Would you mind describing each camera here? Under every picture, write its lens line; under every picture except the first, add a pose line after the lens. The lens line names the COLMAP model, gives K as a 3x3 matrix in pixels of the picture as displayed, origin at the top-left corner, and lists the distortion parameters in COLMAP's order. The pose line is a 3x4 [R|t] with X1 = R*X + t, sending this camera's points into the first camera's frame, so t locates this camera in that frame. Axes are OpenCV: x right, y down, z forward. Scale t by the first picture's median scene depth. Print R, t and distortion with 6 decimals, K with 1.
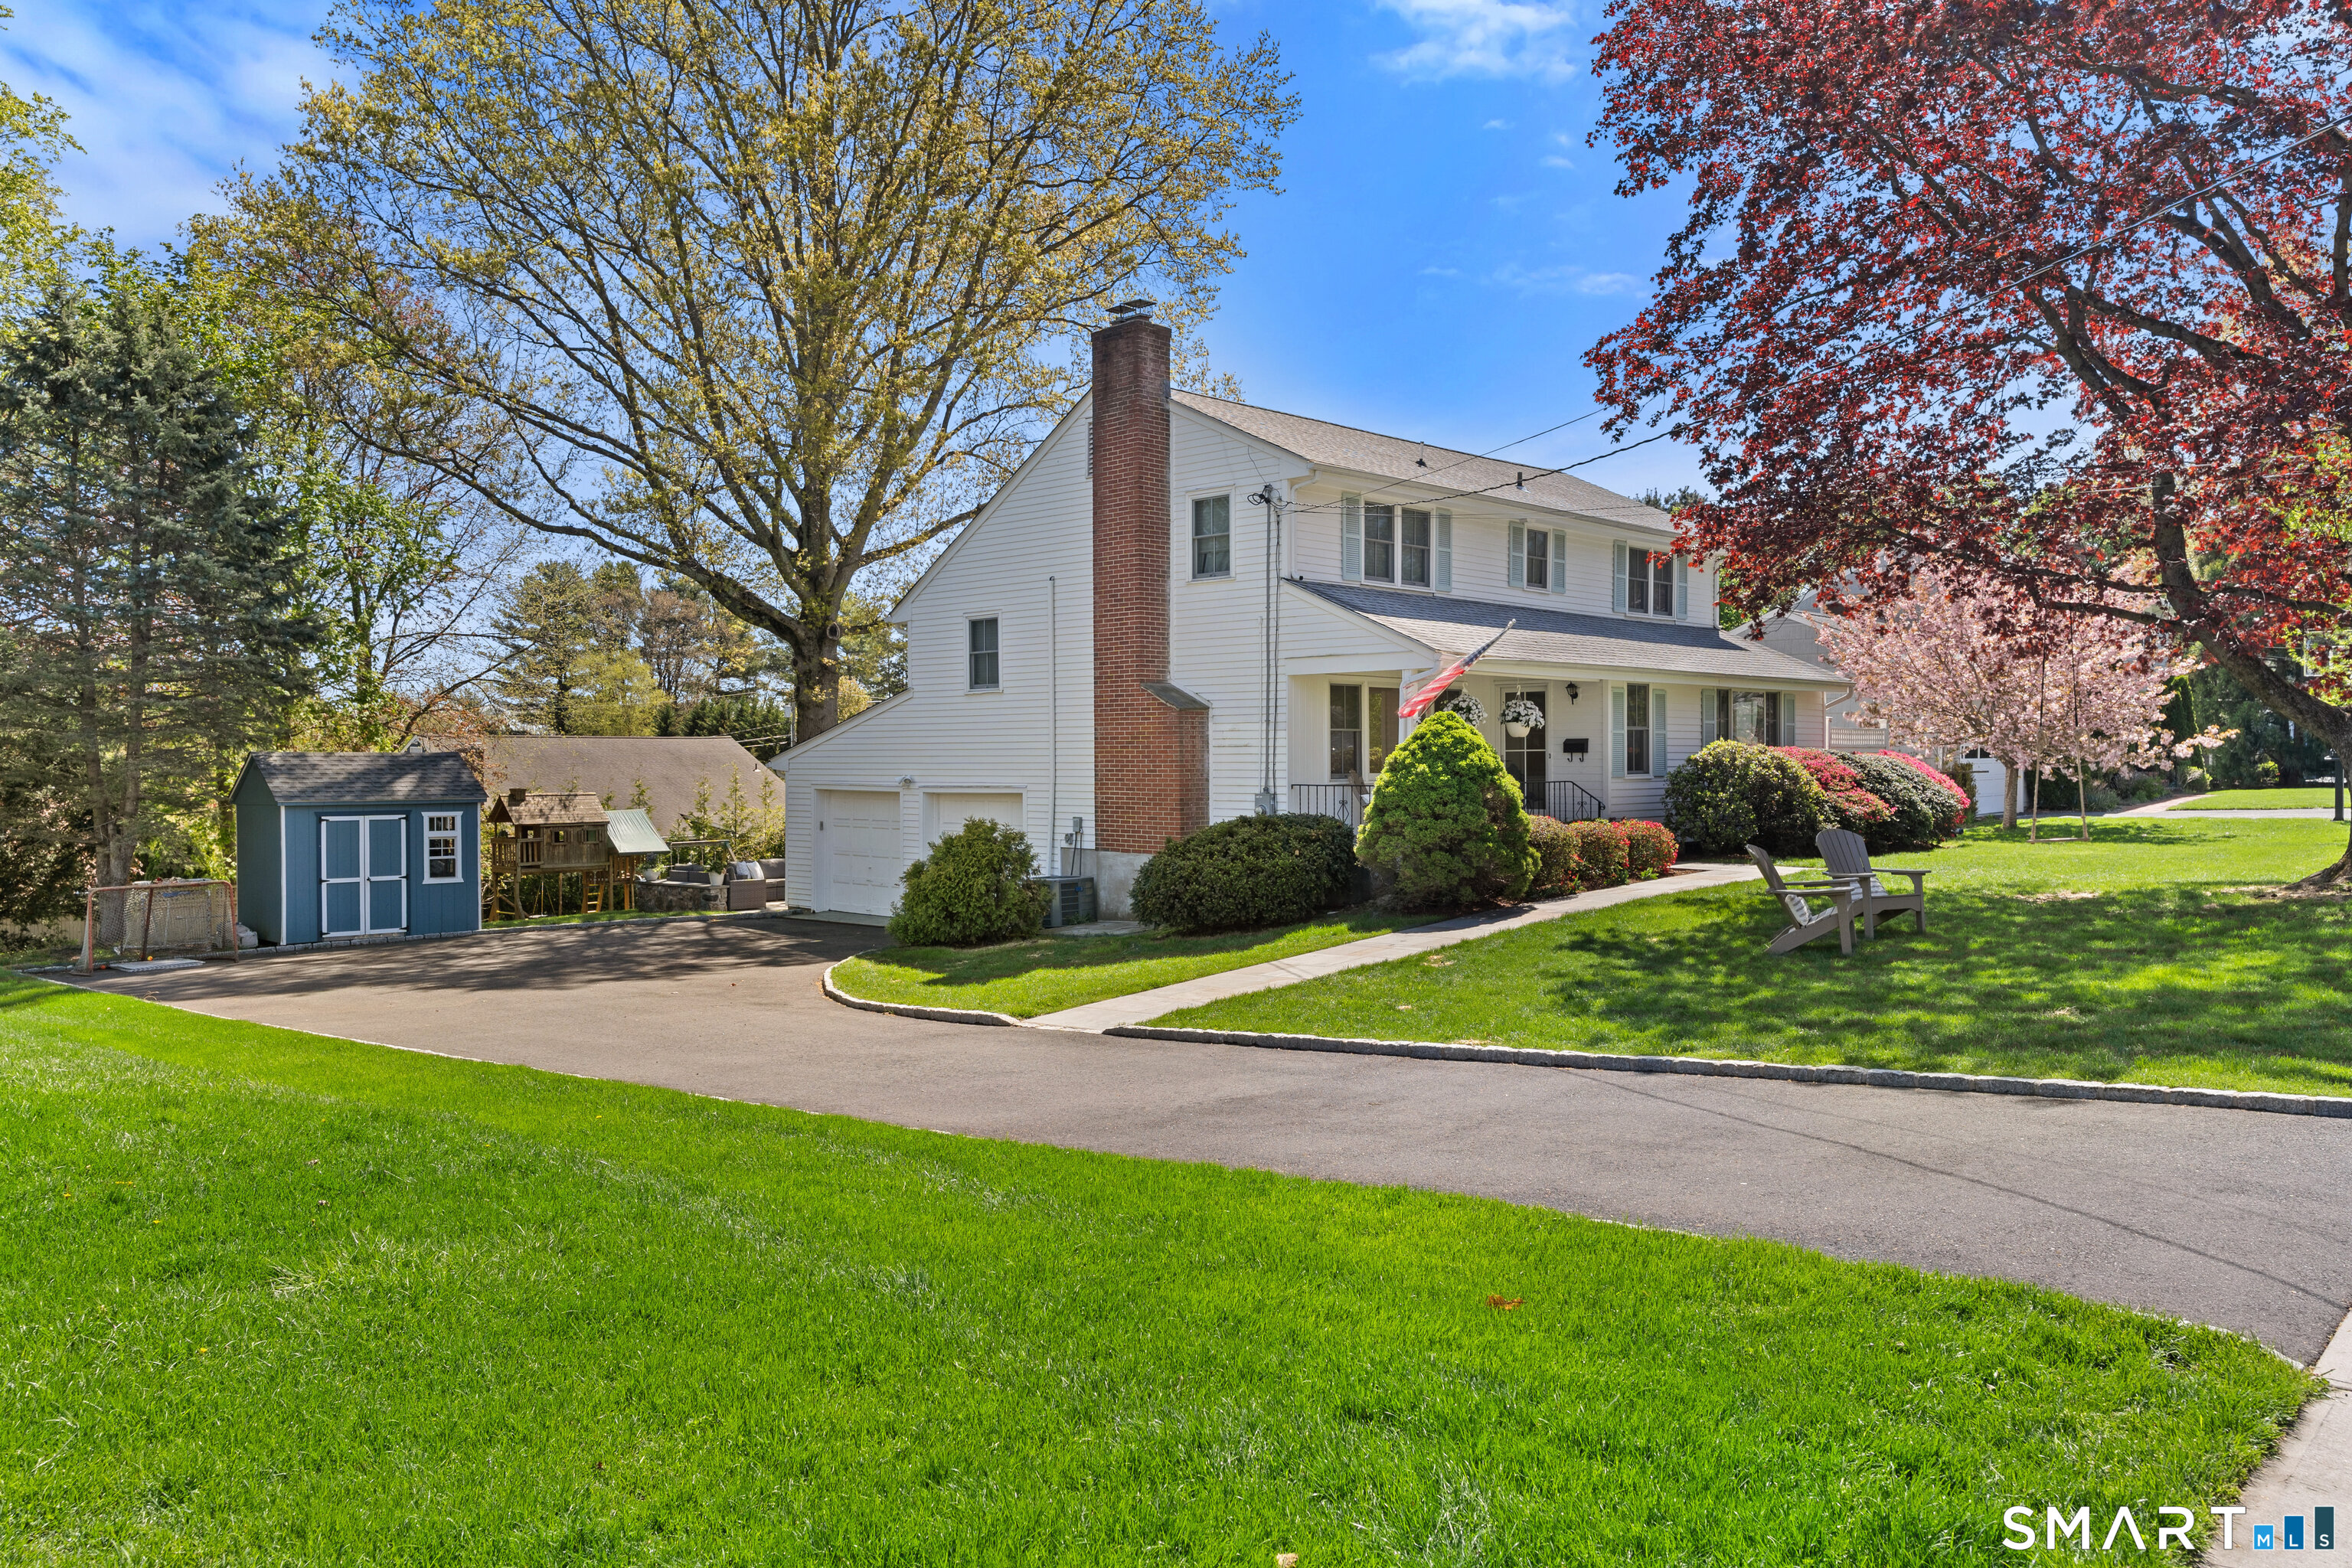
lens RADIAL K [[1694.9, 0, 1176.0], [0, 1694.9, 784.0], [0, 0, 1]] dist [-0.004418, -0.002933]
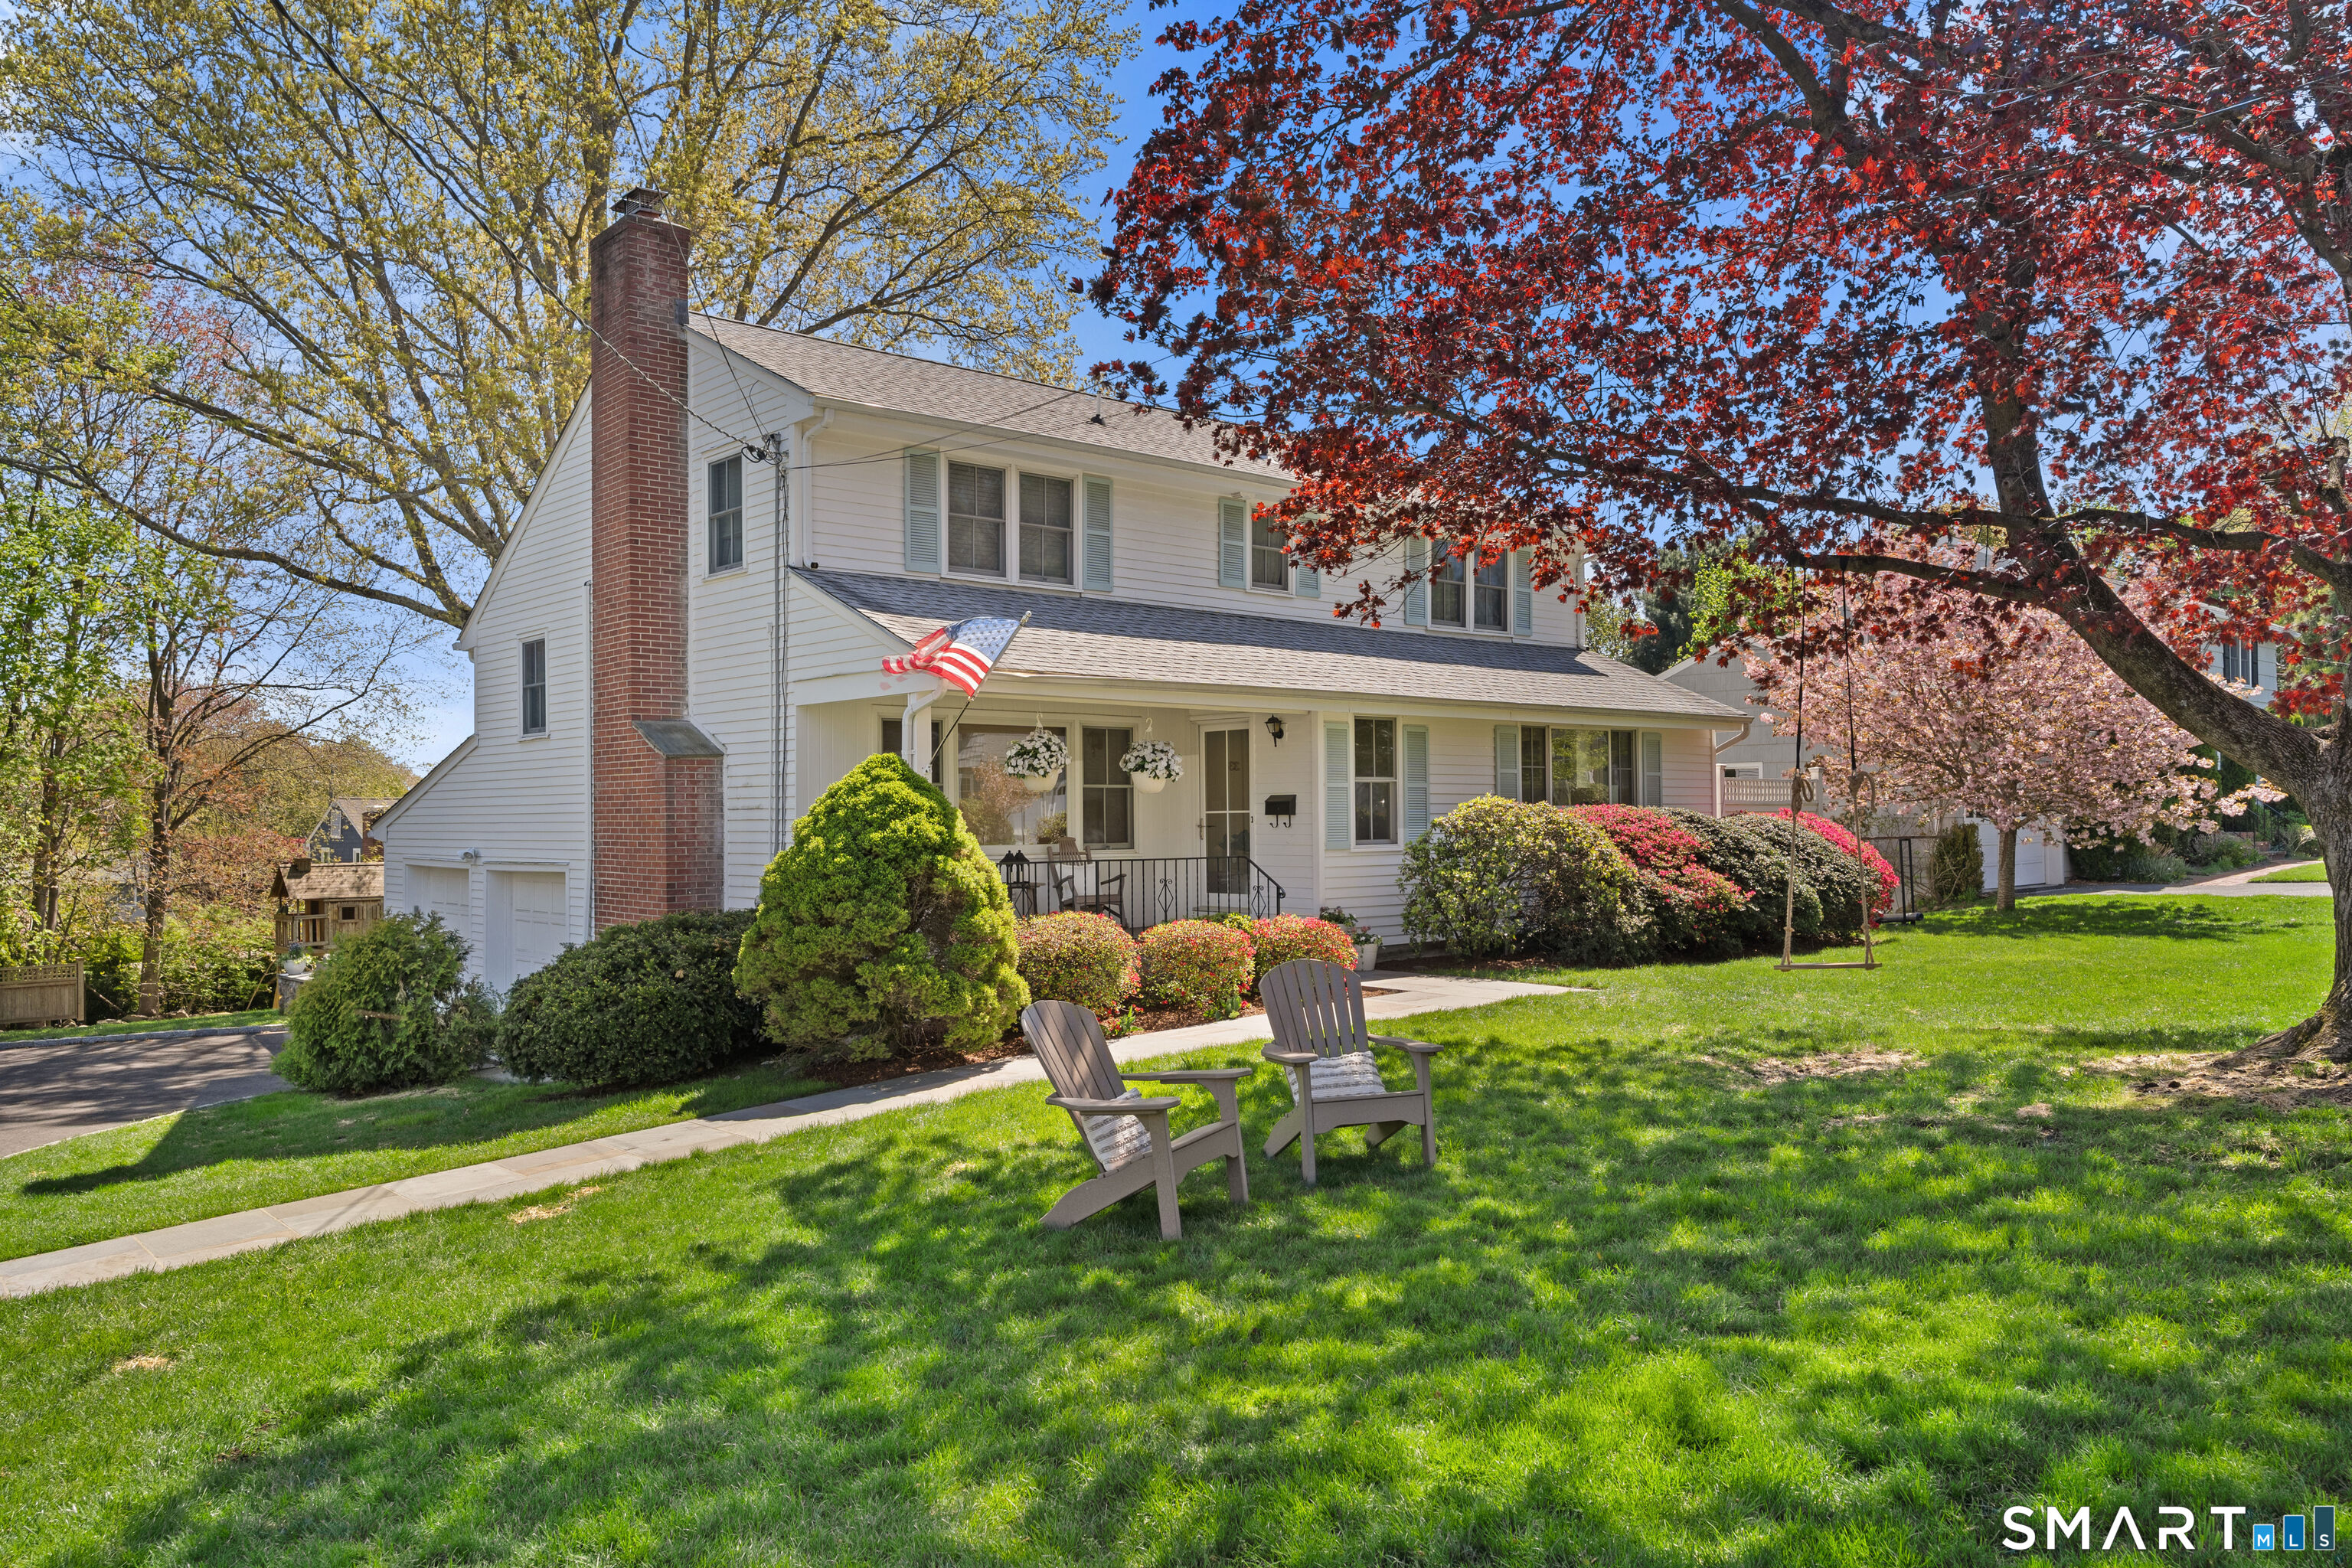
lens RADIAL K [[1716.6, 0, 1176.0], [0, 1716.6, 784.0], [0, 0, 1]] dist [0.008075, 0.002031]
pose [[0.997336, -0.005352, -0.072745, 0.244991], [0.002897, 0.999424, -0.033812, -0.007198], [0.072884, 0.033511, 0.996777, 0.282247]]
